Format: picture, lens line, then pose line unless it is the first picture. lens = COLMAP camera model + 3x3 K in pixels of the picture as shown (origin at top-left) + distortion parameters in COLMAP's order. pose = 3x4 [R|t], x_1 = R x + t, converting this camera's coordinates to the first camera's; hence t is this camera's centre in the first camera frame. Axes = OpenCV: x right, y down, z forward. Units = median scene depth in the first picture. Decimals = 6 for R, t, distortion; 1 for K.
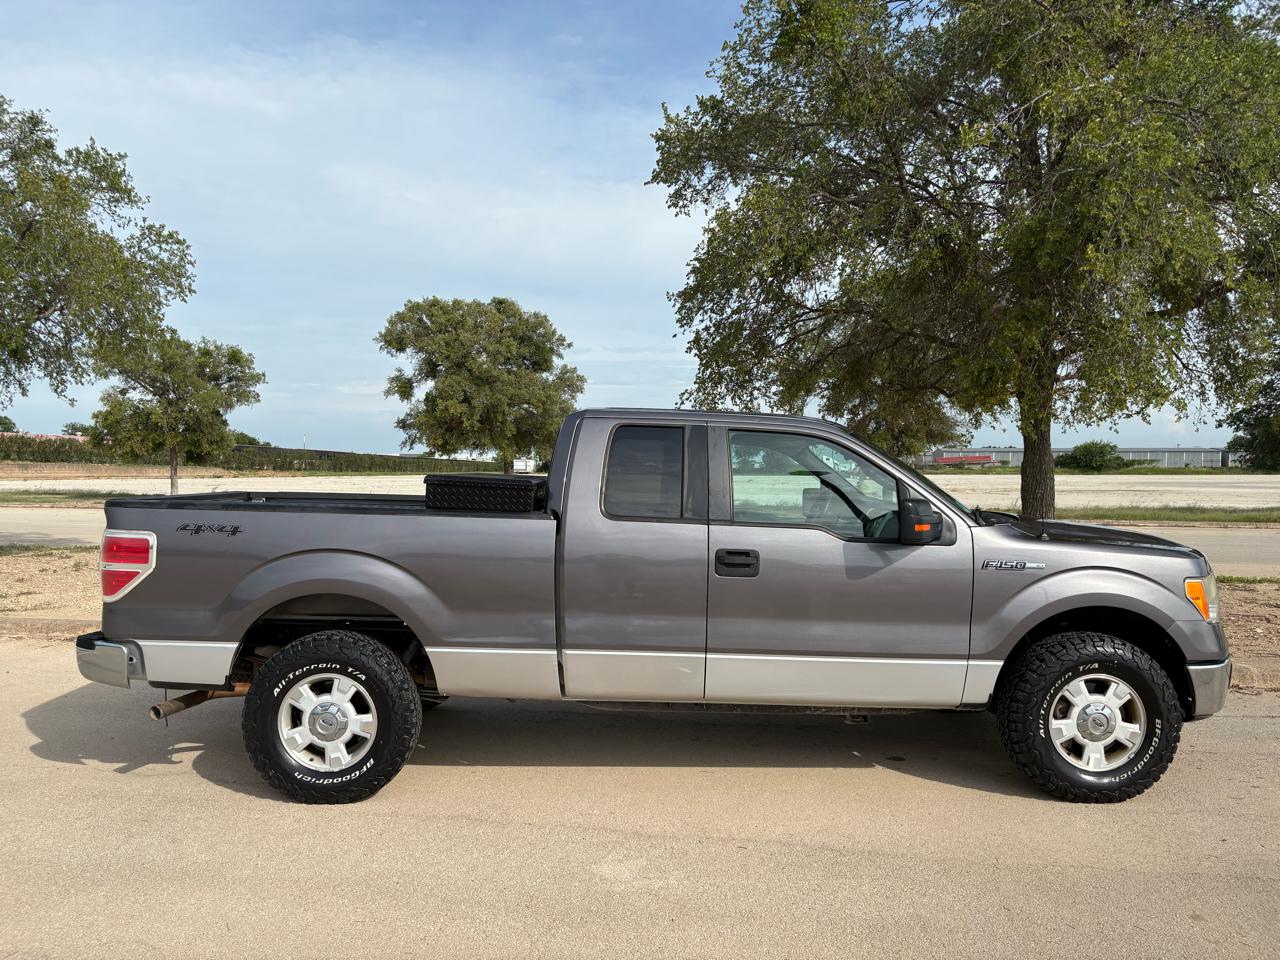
lens RADIAL K [[973.9, 0, 638.0], [0, 973.9, 477.5], [0, 0, 1]] dist [0.021338, -0.002688]
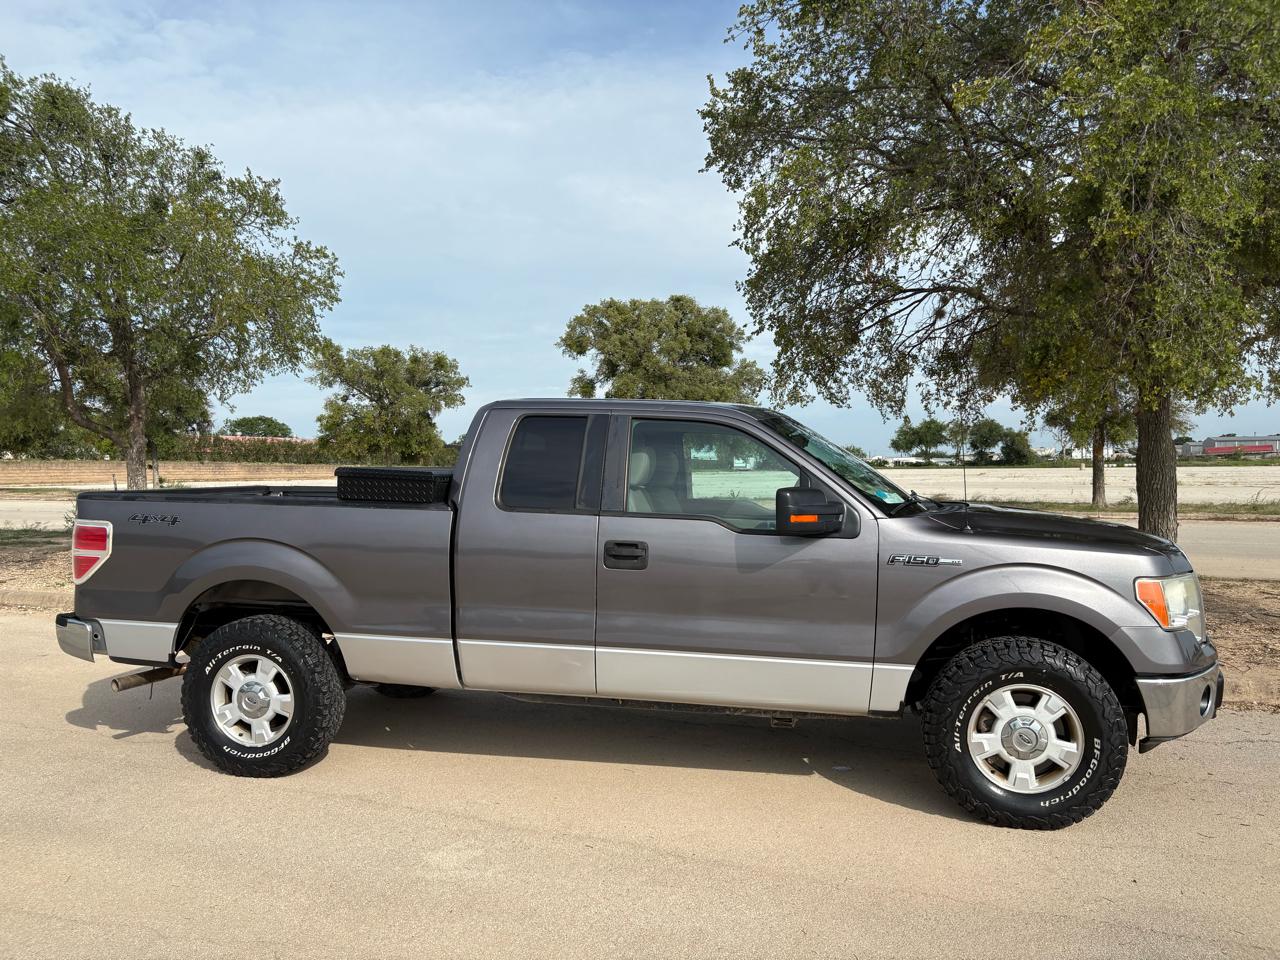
lens RADIAL K [[973.9, 0, 638.0], [0, 973.9, 477.5], [0, 0, 1]] dist [0.021338, -0.002688]
pose [[0.973888, -0.007672, -0.226900, 0.330956], [0.008529, 0.999960, 0.002796, 0.007706], [0.226869, -0.004658, 0.973914, 0.056704]]
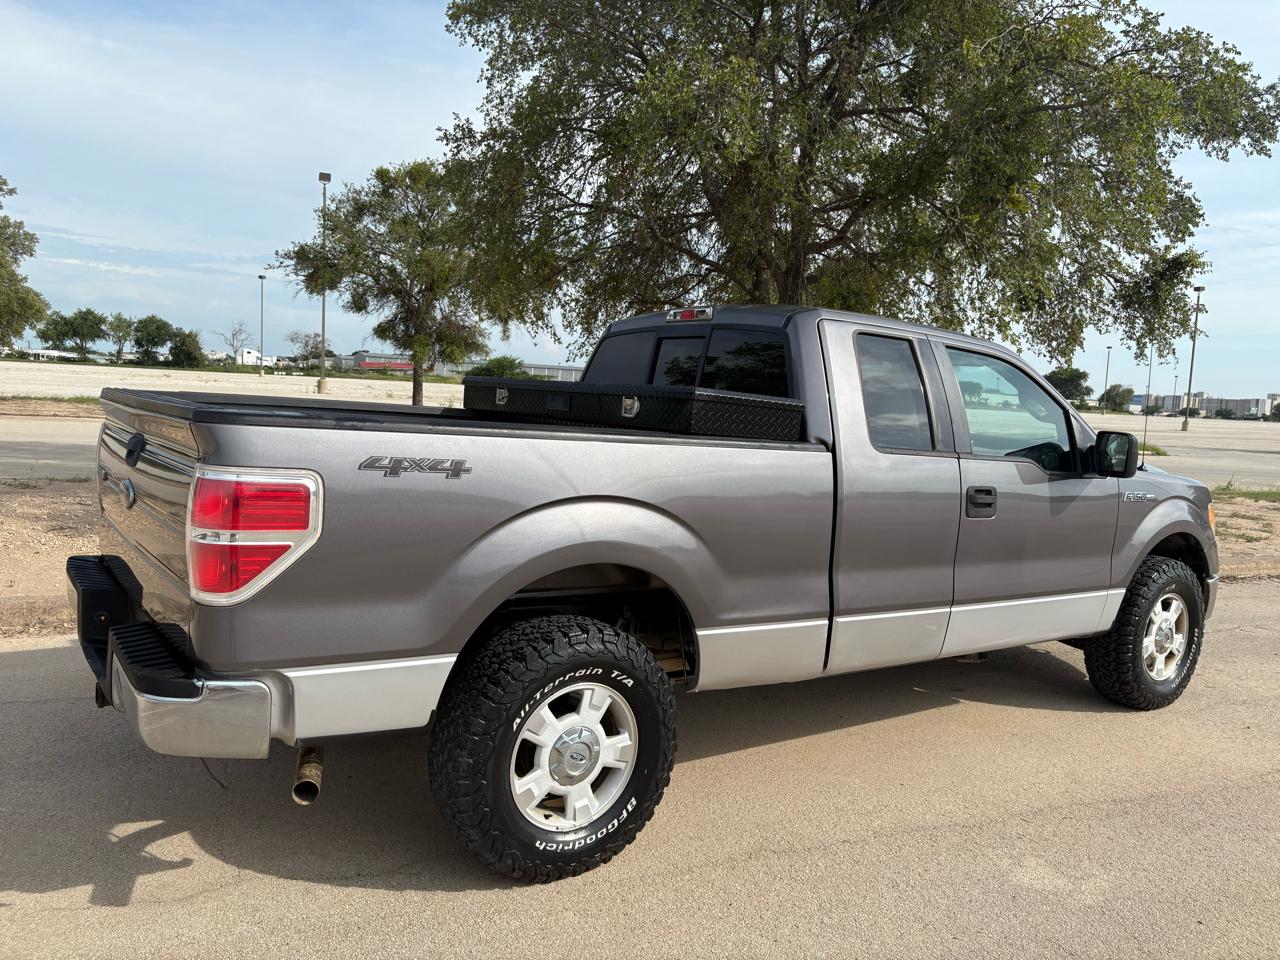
lens RADIAL K [[973.9, 0, 638.0], [0, 973.9, 477.5], [0, 0, 1]] dist [0.021338, -0.002688]
pose [[0.825113, -0.010538, 0.564870, -0.642984], [-0.045114, 0.995404, 0.084468, 0.005312], [-0.563164, -0.095180, 0.820846, 0.447404]]
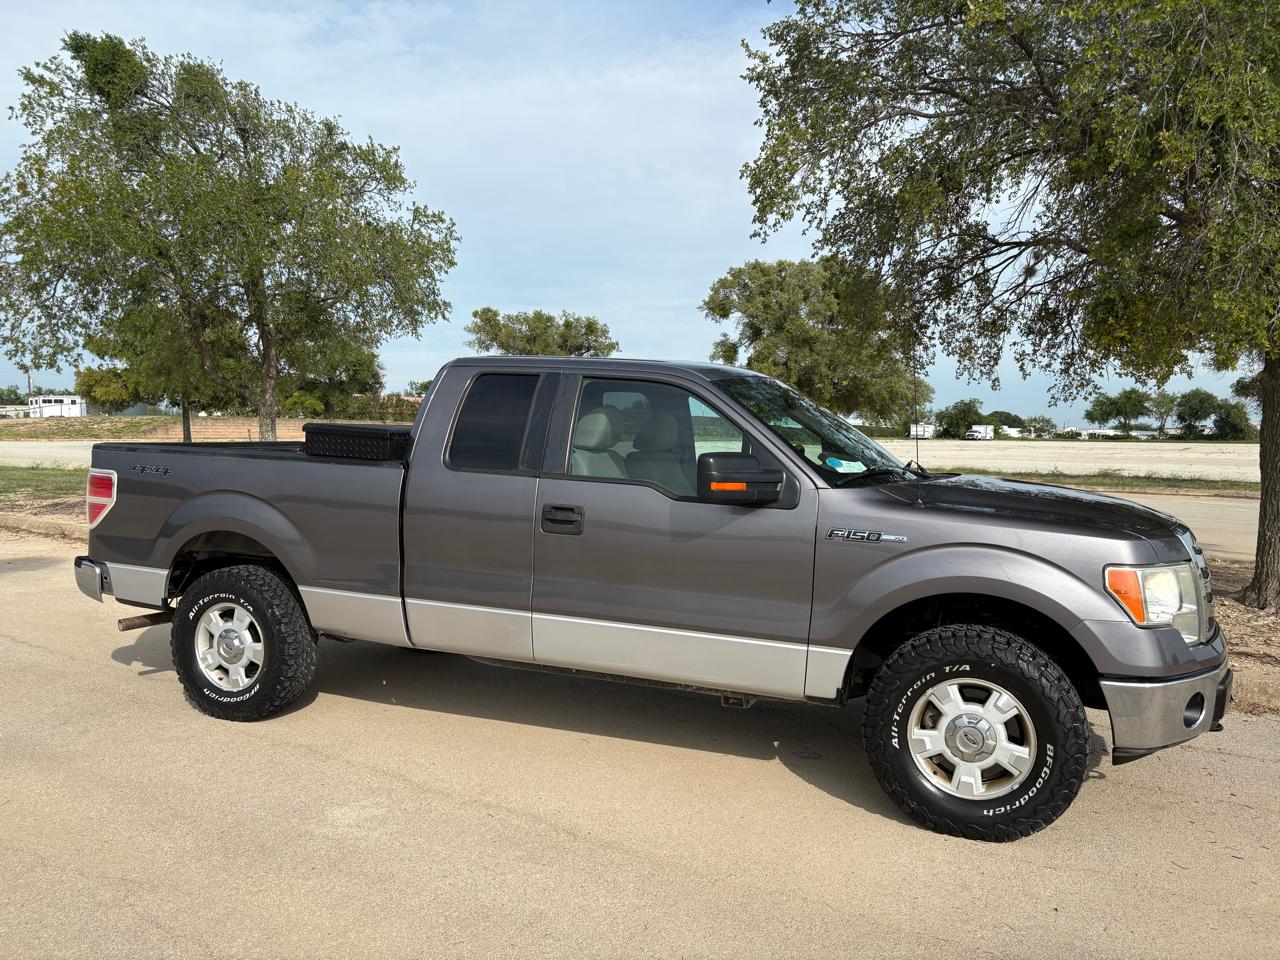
lens RADIAL K [[973.9, 0, 638.0], [0, 973.9, 477.5], [0, 0, 1]] dist [0.021338, -0.002688]
pose [[0.918057, 0.025989, -0.395595, 0.530755], [-0.011889, 0.999205, 0.038054, 0.011390], [0.396270, -0.030232, 0.917636, 0.171915]]
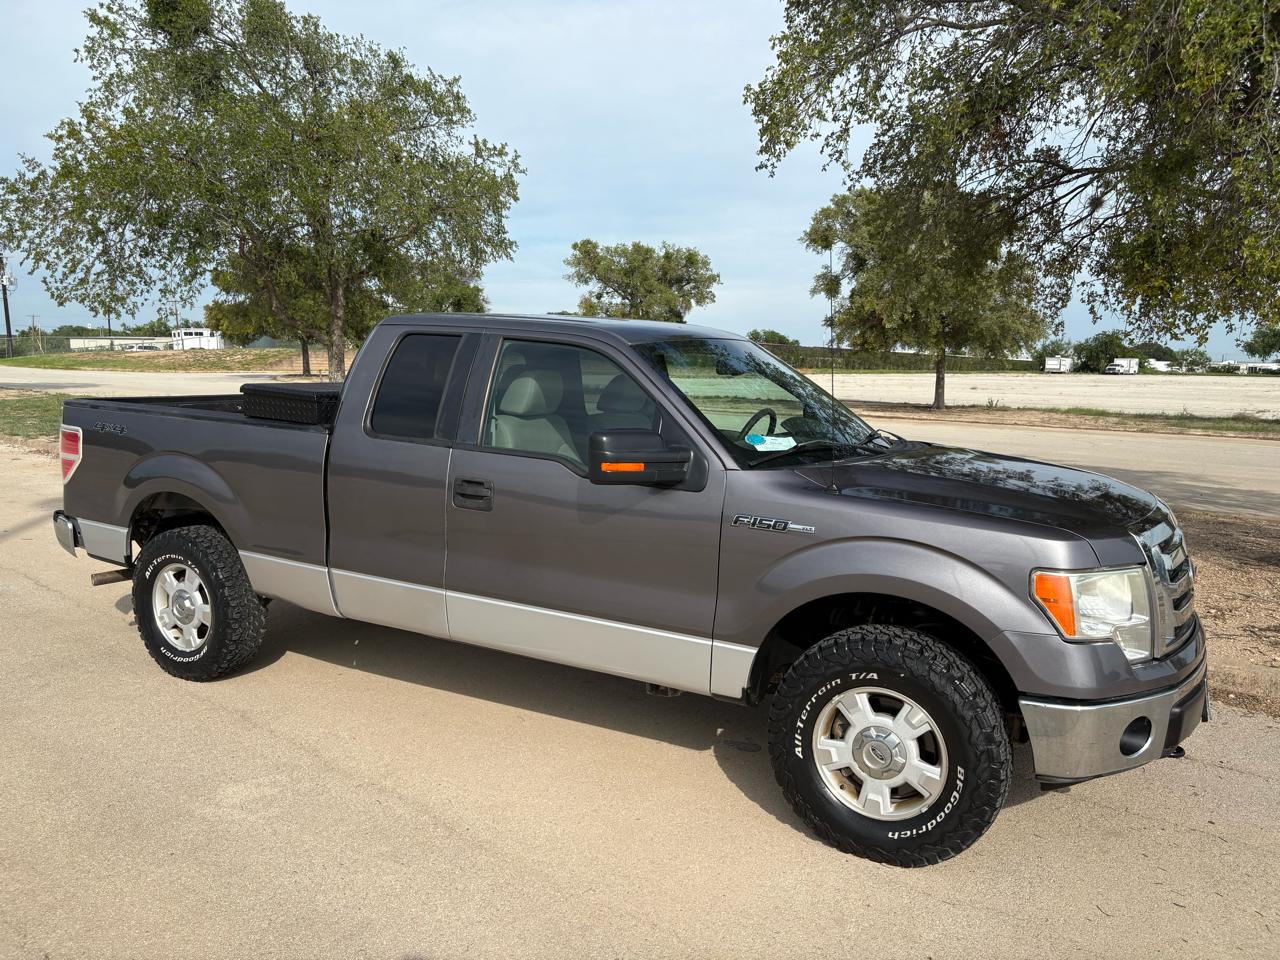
lens RADIAL K [[976.0, 0, 640.2], [0, 976.0, 484.1], [0, 0, 1]] dist [0.013398, 0.012118]
pose [[0.862586, 0.072866, -0.500636, 0.663076], [-0.016535, 0.993105, 0.116053, -0.024363], [0.505640, -0.091828, 0.857843, 0.320367]]
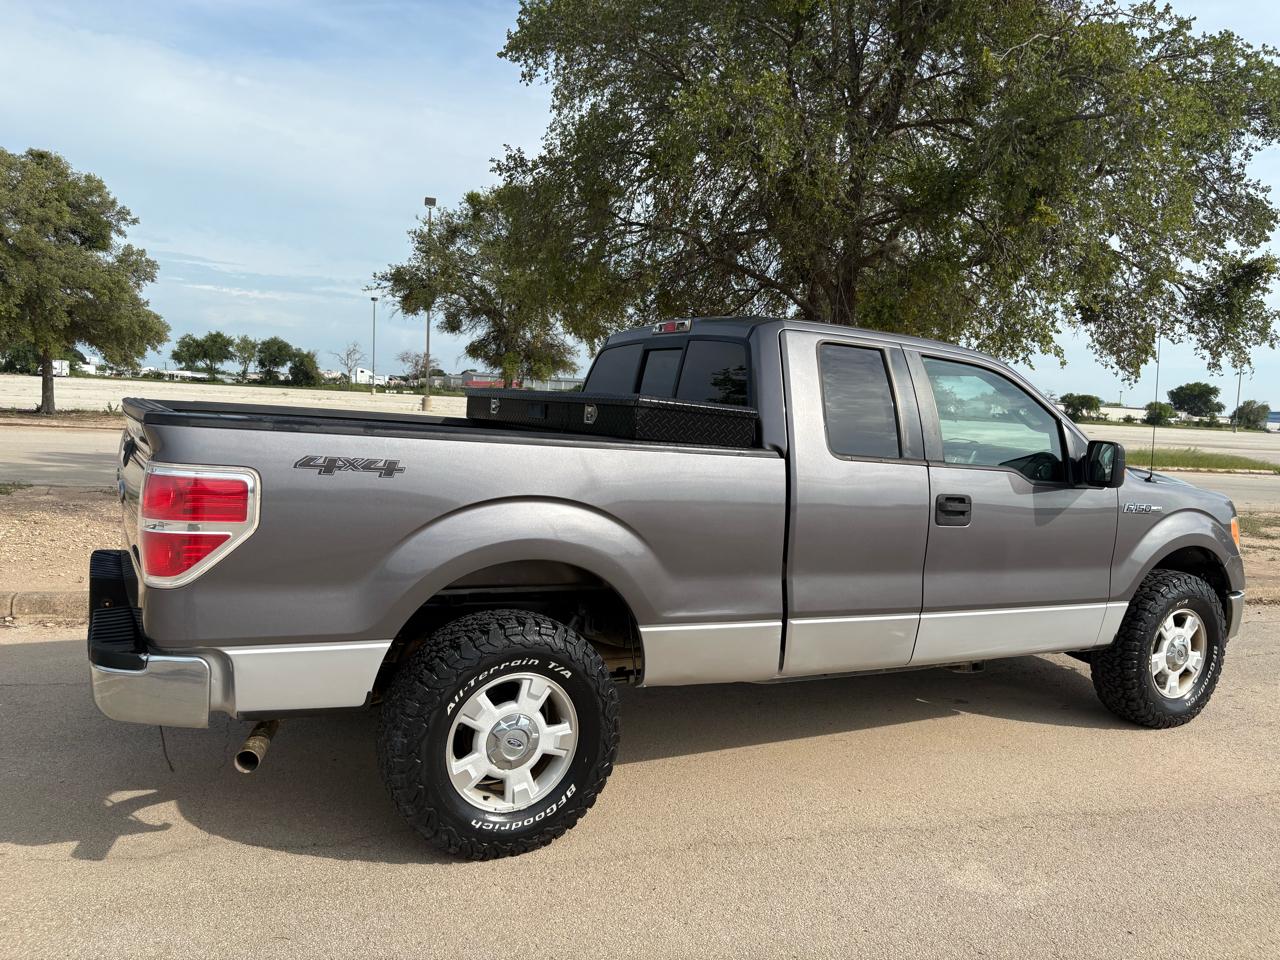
lens RADIAL K [[973.9, 0, 638.0], [0, 973.9, 477.5], [0, 0, 1]] dist [0.021338, -0.002688]
pose [[0.879706, 0.004861, 0.475494, -0.563478], [-0.044218, 0.996451, 0.071621, 0.007666], [-0.473458, -0.084031, 0.876799, 0.356866]]
